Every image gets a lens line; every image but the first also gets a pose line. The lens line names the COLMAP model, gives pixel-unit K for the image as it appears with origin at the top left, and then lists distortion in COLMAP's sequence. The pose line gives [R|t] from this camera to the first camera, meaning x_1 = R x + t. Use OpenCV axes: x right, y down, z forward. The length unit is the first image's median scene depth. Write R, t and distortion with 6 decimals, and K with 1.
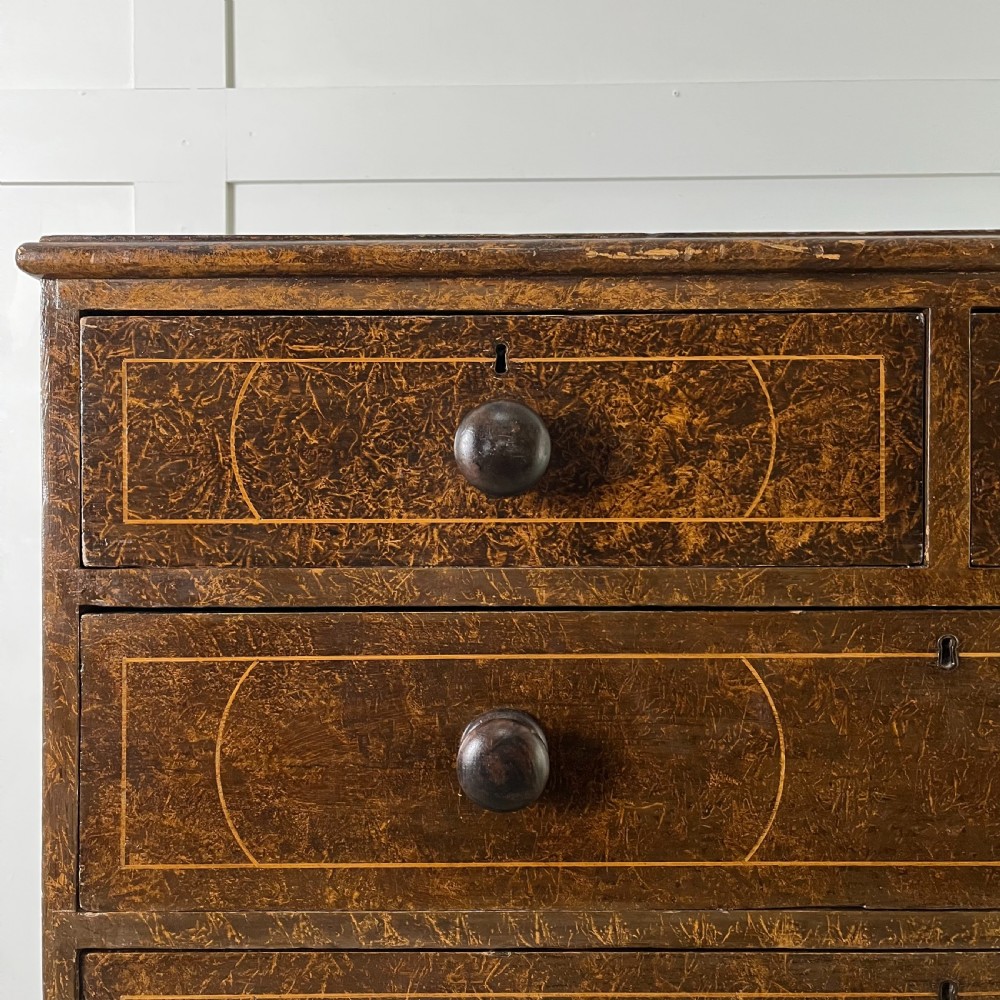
lens RADIAL K [[1022.2, 0, 492.8], [0, 1022.2, 491.7], [0, 0, 1]] dist [0.031981, -0.033279]
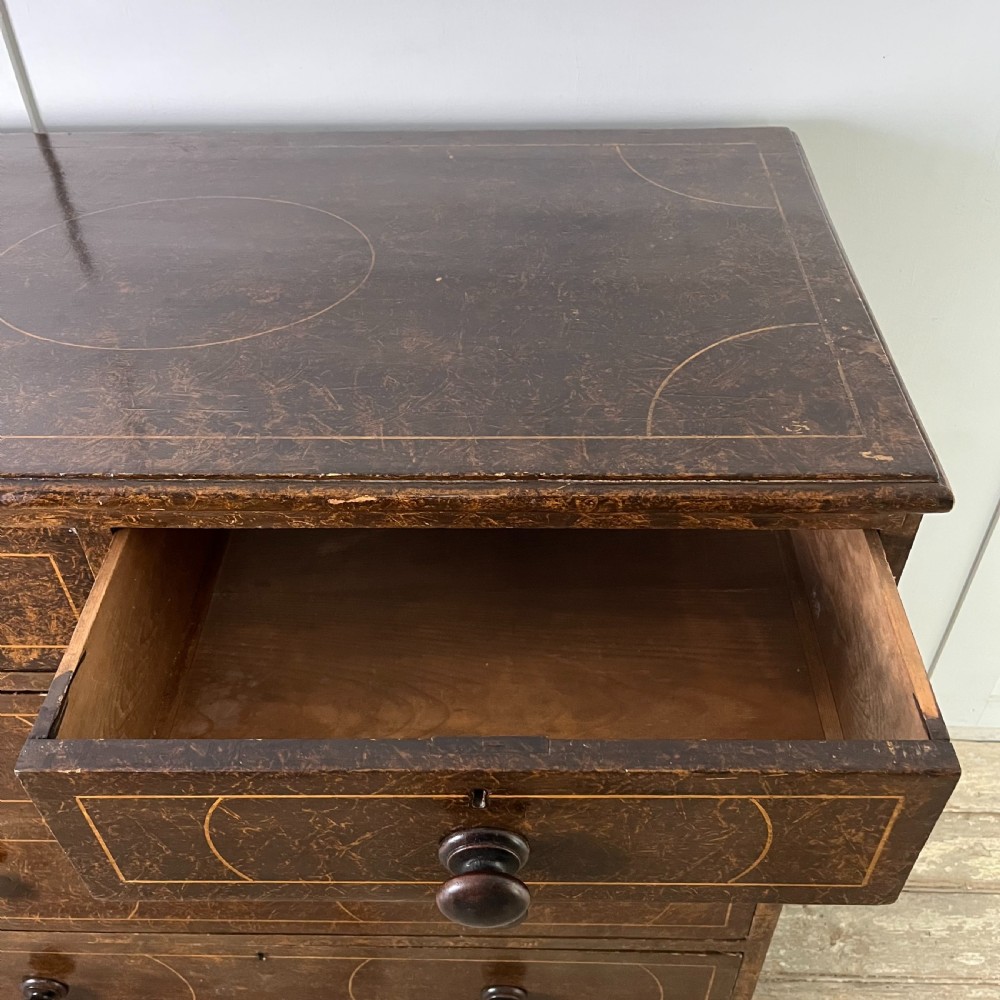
lens RADIAL K [[1029.1, 0, 501.0], [0, 1029.1, 501.1], [0, 0, 1]] dist [0.078141, -0.220007]
pose [[0.999650, 0.000979, -0.026446, 0.912979], [0.016837, 0.747461, 0.664092, -0.936361], [0.020418, -0.664305, 0.747183, 0.183406]]
